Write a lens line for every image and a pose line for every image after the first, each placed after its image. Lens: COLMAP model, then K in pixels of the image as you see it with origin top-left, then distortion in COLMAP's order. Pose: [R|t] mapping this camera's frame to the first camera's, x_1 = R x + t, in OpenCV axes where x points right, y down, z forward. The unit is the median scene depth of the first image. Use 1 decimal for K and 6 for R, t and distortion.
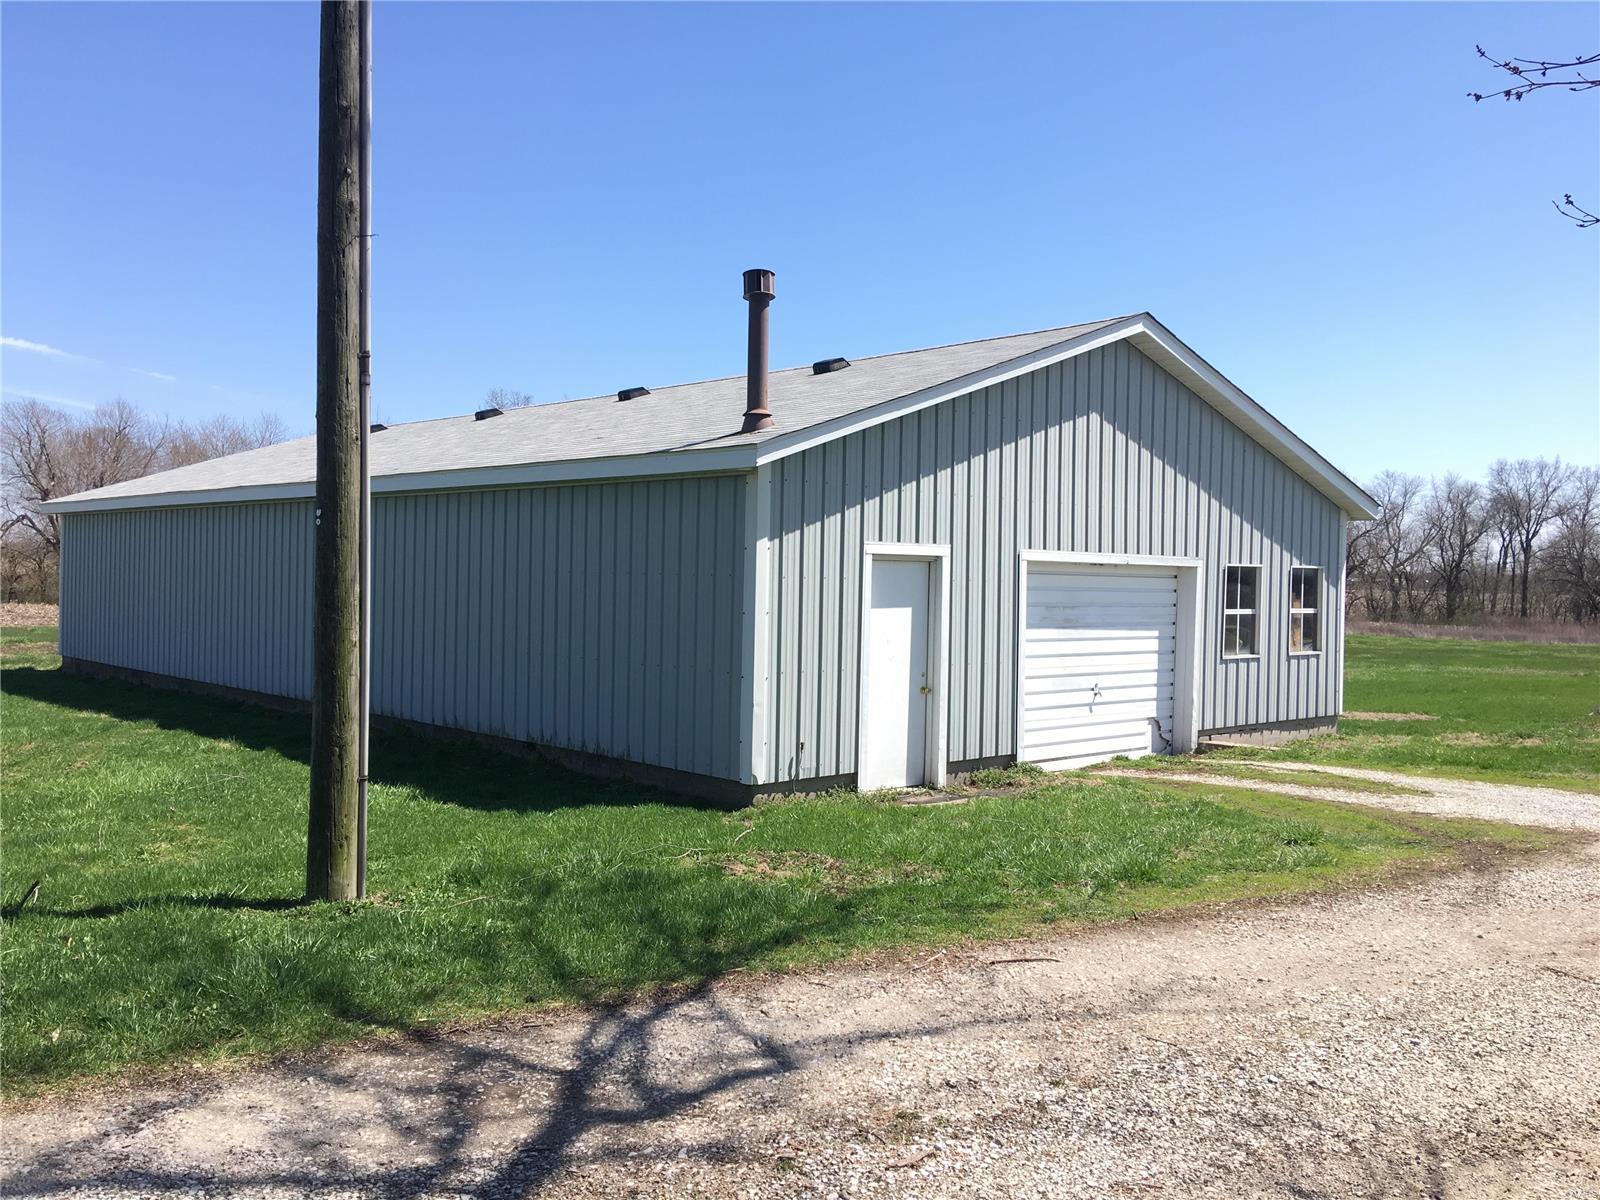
lens RADIAL K [[1354.8, 0, 835.5], [0, 1354.8, 594.1], [0, 0, 1]] dist [0.093296, -0.002353]
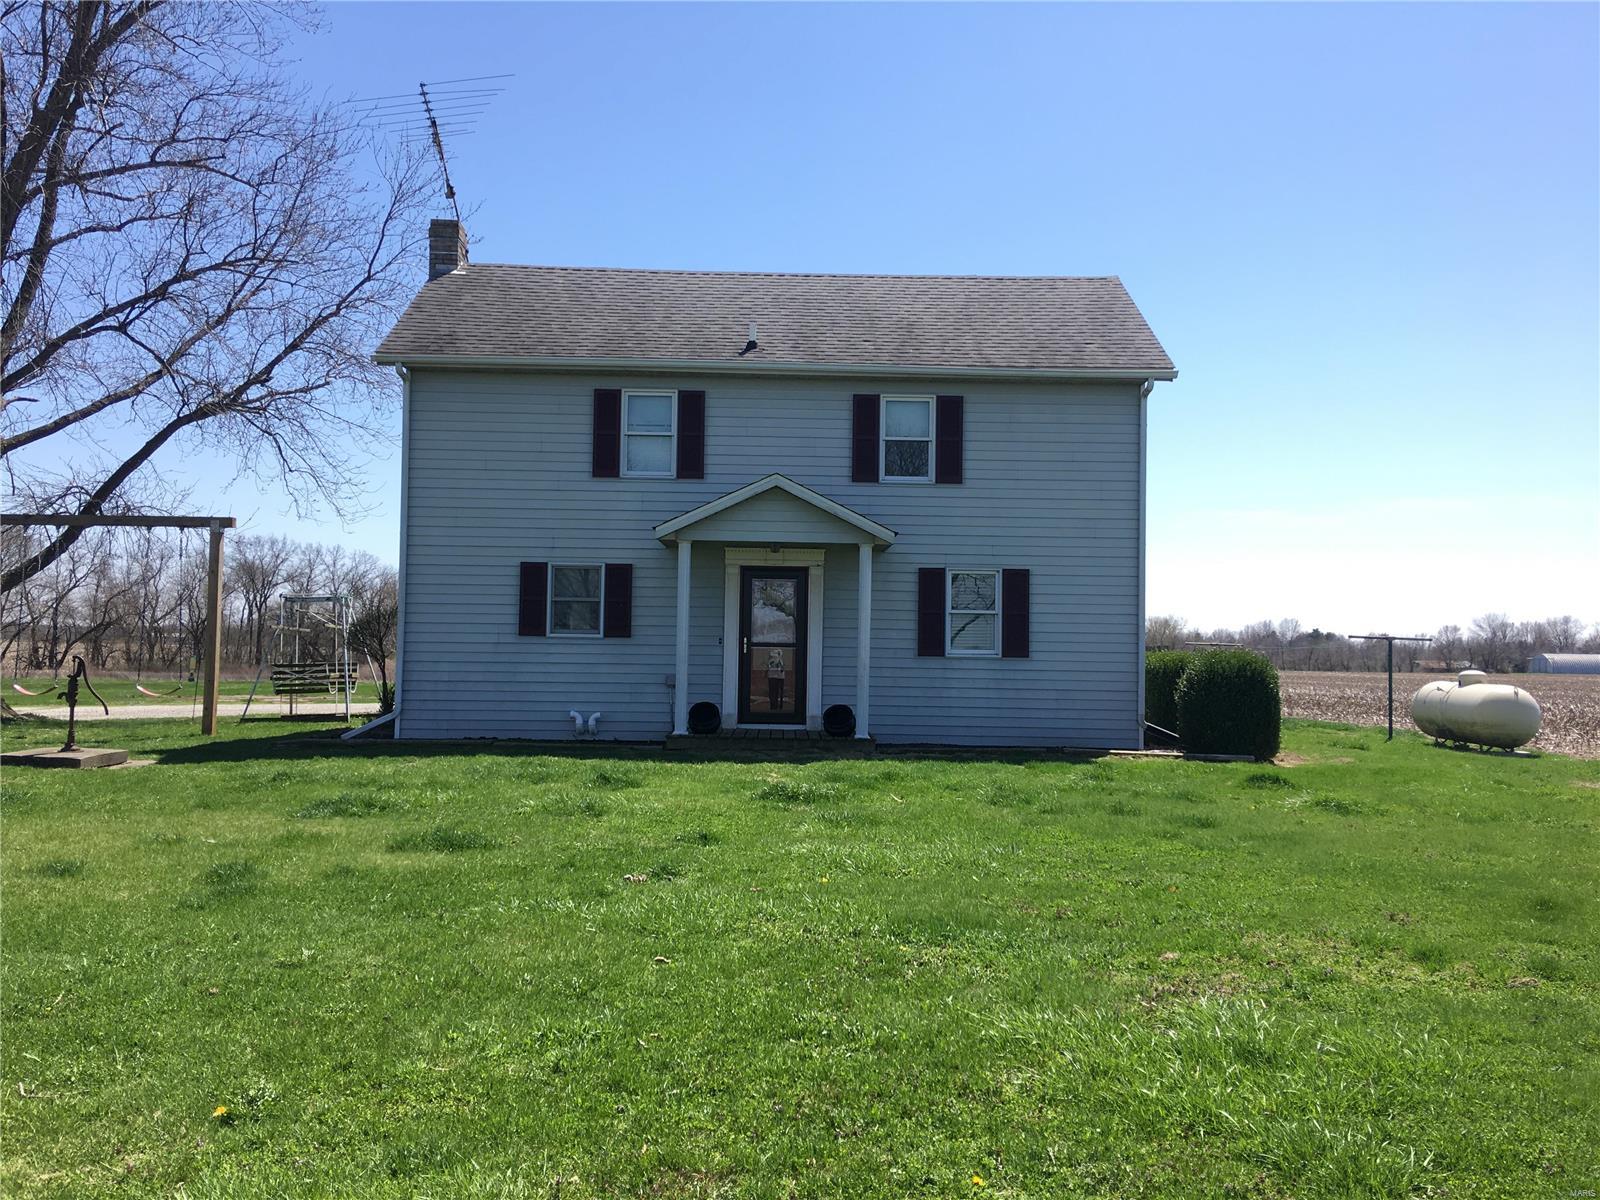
lens RADIAL K [[1324.1, 0, 791.3], [0, 1324.1, 597.5], [0, 0, 1]] dist [0.118802, -0.189494]
pose [[0.688161, 0.021522, 0.725239, -0.355372], [0.005967, 0.999358, -0.035319, 0.014304], [-0.725534, 0.028632, 0.687591, -1.664036]]
